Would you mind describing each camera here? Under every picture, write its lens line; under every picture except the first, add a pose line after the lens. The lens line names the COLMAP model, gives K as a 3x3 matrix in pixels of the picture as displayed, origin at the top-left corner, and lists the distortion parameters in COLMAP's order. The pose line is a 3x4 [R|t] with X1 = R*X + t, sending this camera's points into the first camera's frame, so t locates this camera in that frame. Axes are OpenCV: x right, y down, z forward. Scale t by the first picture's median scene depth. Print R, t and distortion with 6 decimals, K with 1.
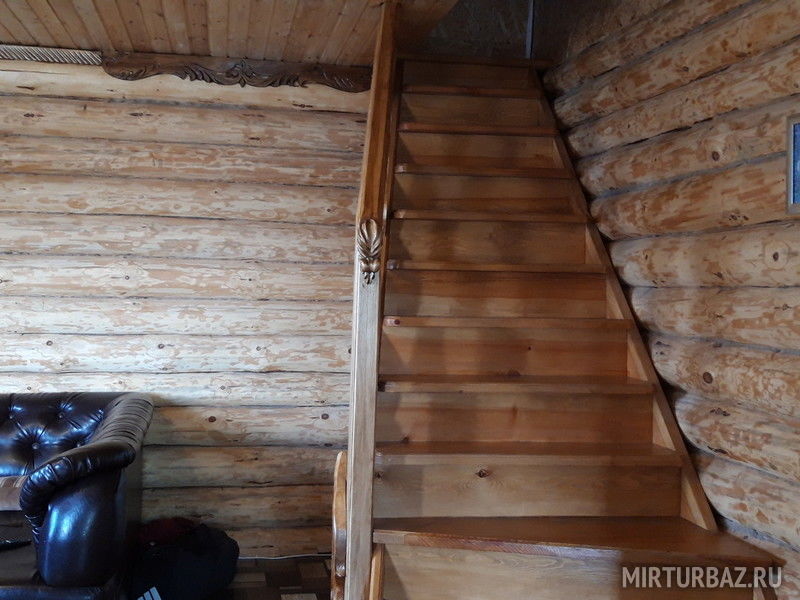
lens RADIAL K [[975.7, 0, 400.0], [0, 975.7, 300.0], [0, 0, 1]] dist [0.164035, -0.610420]
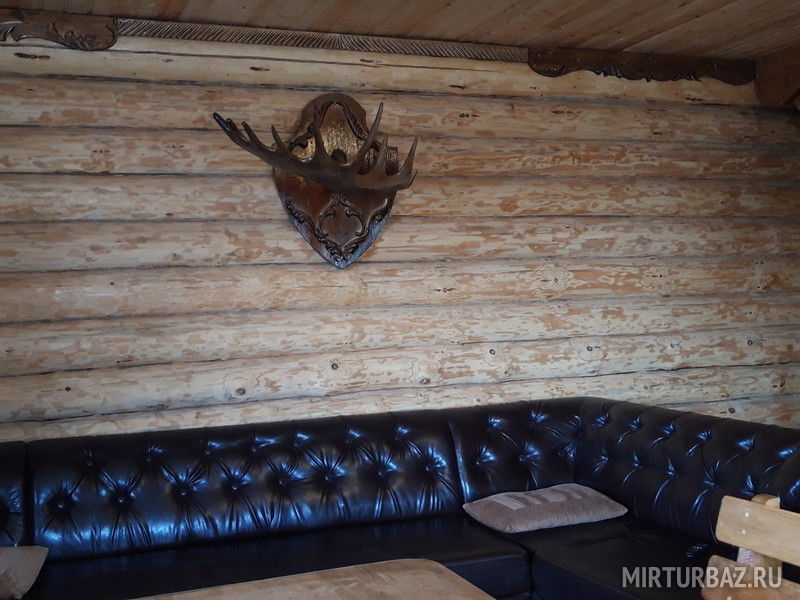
lens RADIAL K [[975.7, 0, 400.0], [0, 975.7, 300.0], [0, 0, 1]] dist [0.164035, -0.610420]
pose [[0.983006, -0.059625, 0.173620, -0.589700], [0.064647, 0.997633, -0.023413, 0.009497], [-0.171813, 0.034240, 0.984534, 0.074423]]
